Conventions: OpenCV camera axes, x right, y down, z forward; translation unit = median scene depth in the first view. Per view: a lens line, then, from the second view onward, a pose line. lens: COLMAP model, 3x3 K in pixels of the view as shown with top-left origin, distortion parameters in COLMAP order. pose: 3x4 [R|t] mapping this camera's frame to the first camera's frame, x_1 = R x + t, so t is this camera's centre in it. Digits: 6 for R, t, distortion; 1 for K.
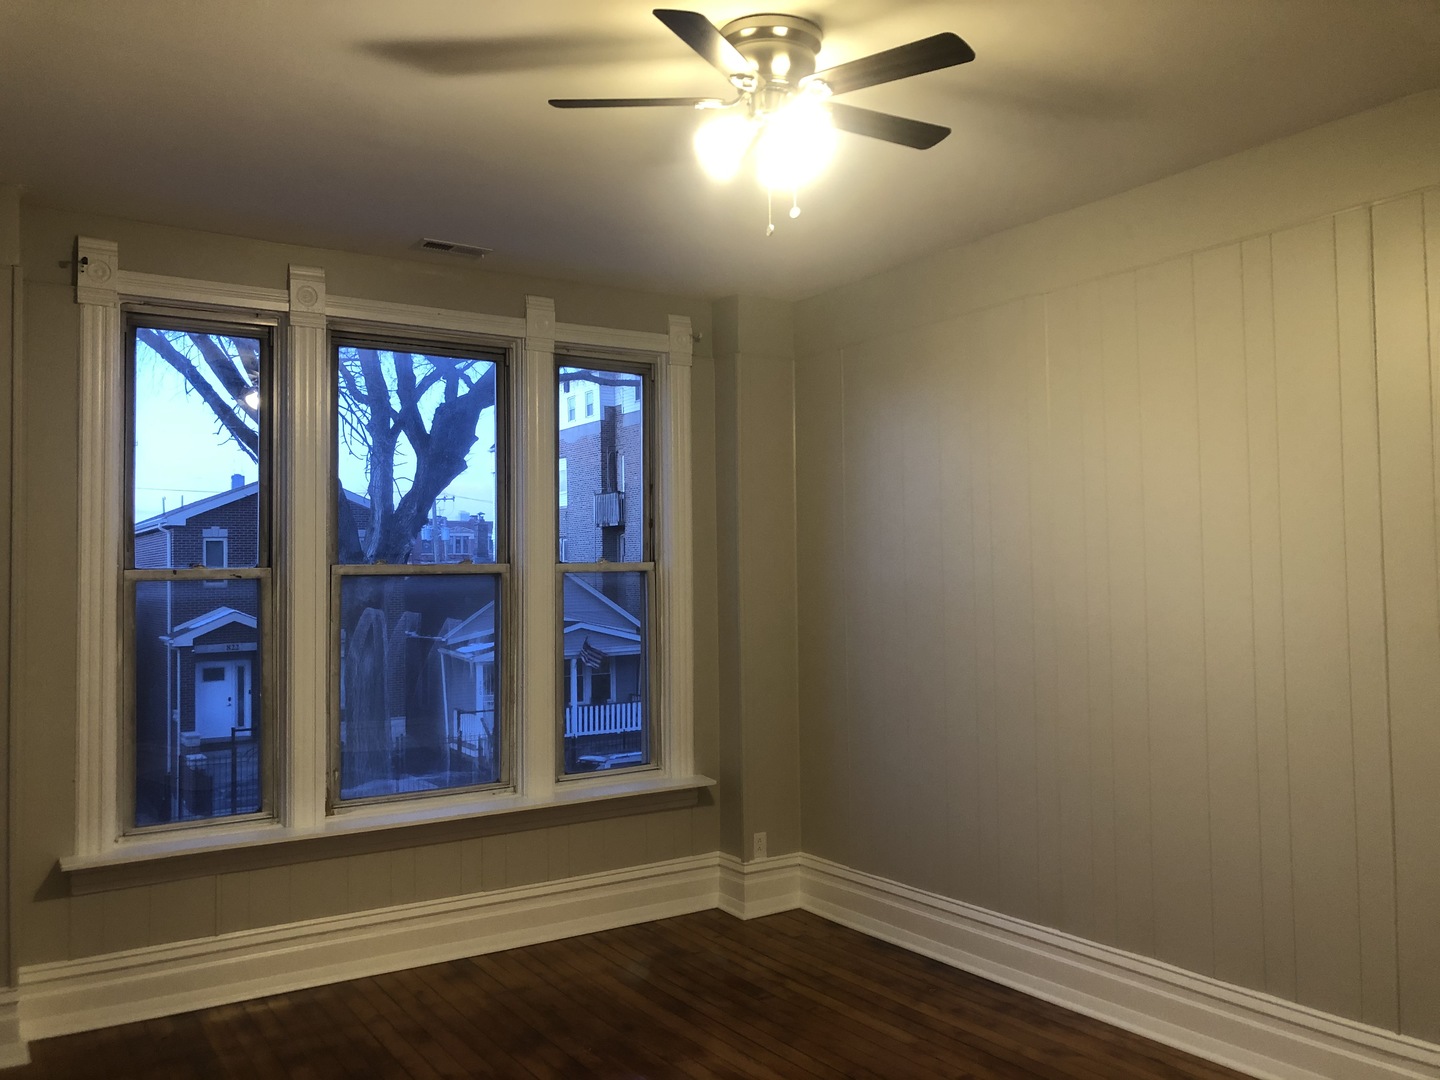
lens RADIAL K [[1165.9, 0, 719.8], [0, 1165.9, 535.6], [0, 0, 1]] dist [0.013202, -0.005802]
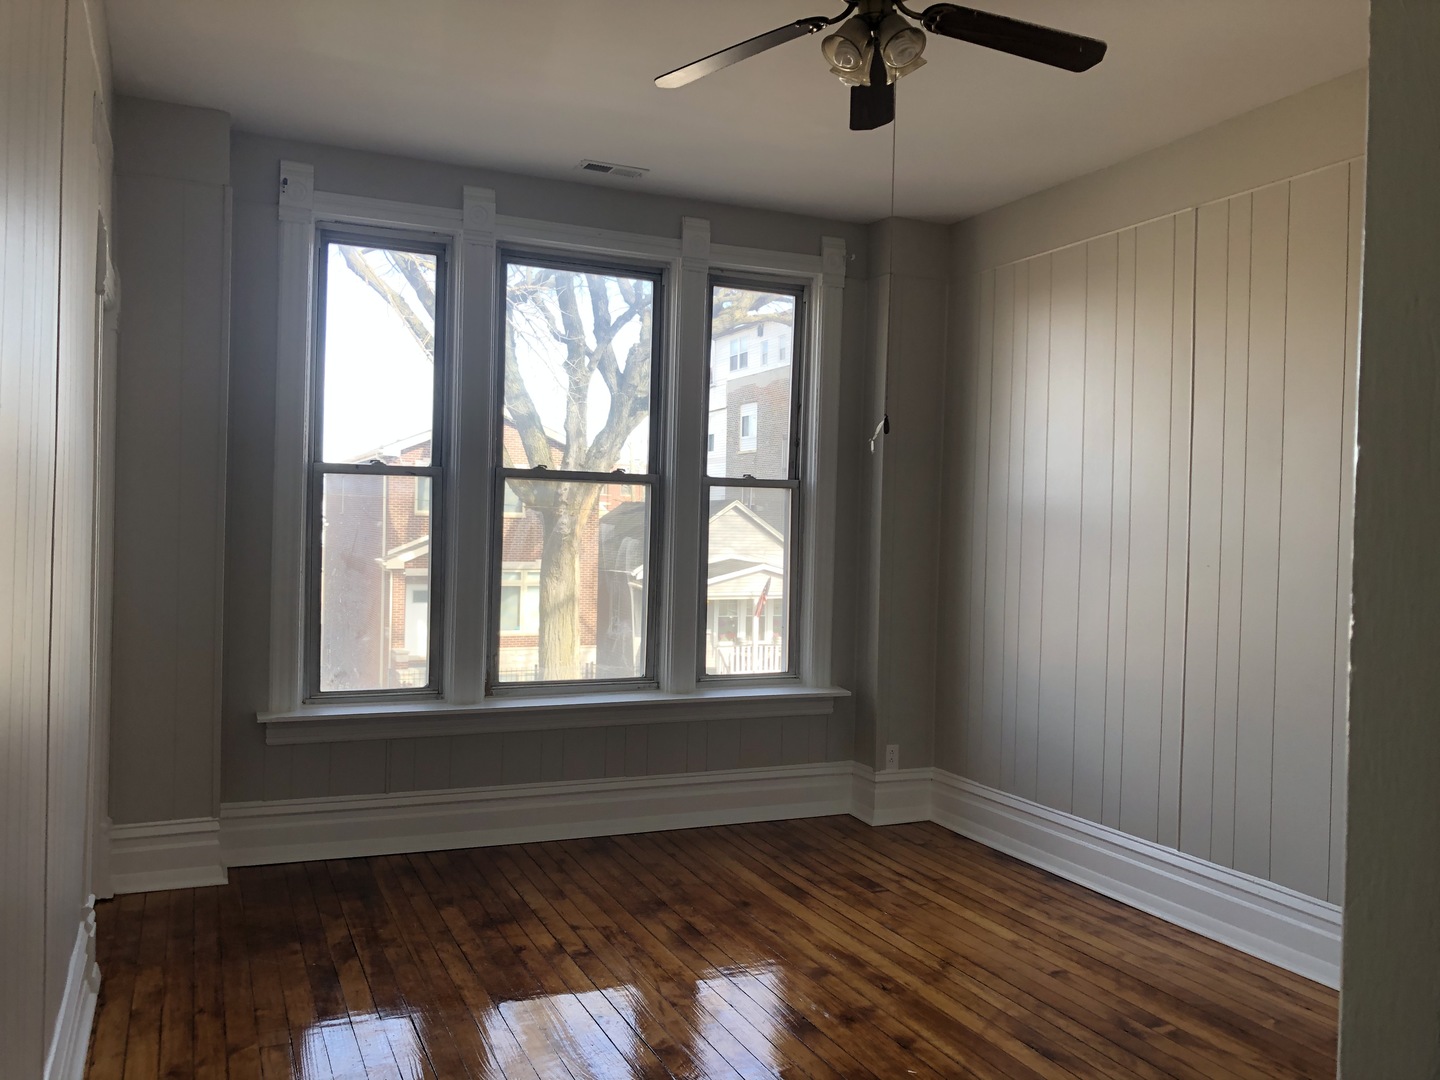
lens RADIAL K [[1165.9, 0, 728.8], [0, 1165.9, 533.6], [0, 0, 1]] dist [0.013202, -0.005802]
pose [[0.986975, 0.038494, -0.156203, 0.052784], [-0.031917, 0.998504, 0.044400, 0.031850], [0.157678, -0.038836, 0.986727, -0.036471]]
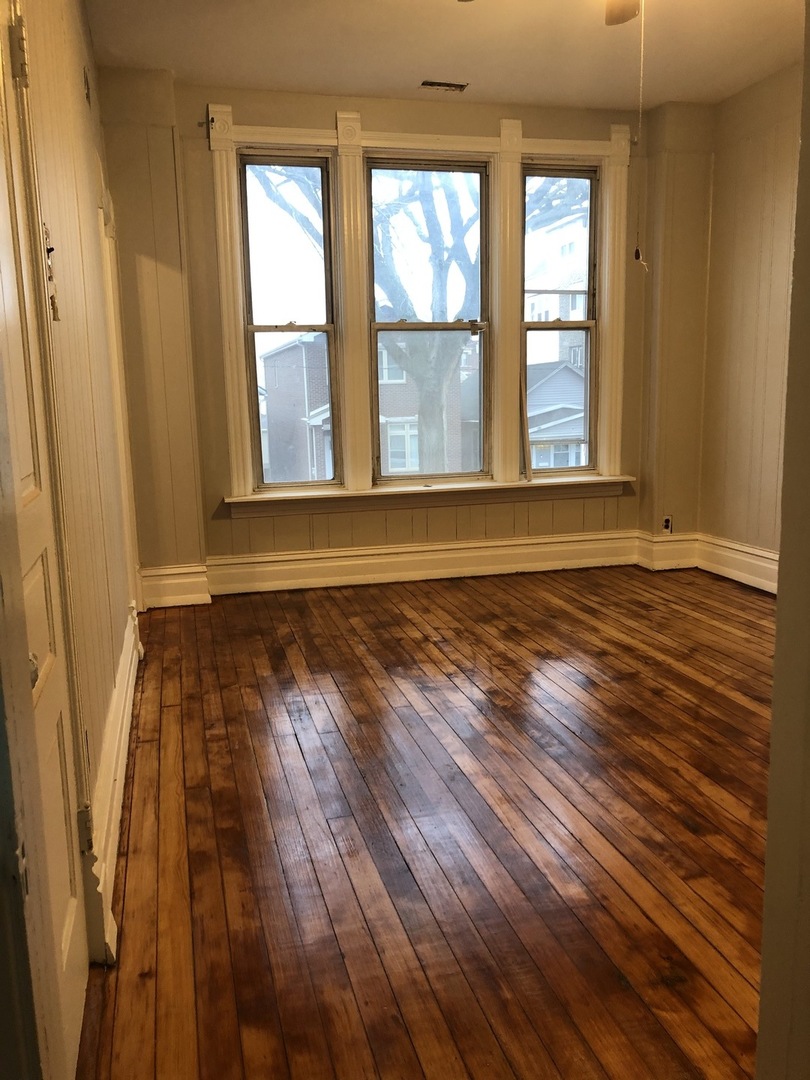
lens RADIAL K [[874.4, 0, 410.2], [0, 874.4, 536.5], [0, 0, 1]] dist [0.013202, -0.005802]
pose [[0.946214, 0.044514, -0.320463, 0.094096], [0.022620, 0.978965, 0.202771, 0.069037], [0.322748, -0.199114, 0.925304, -0.094650]]
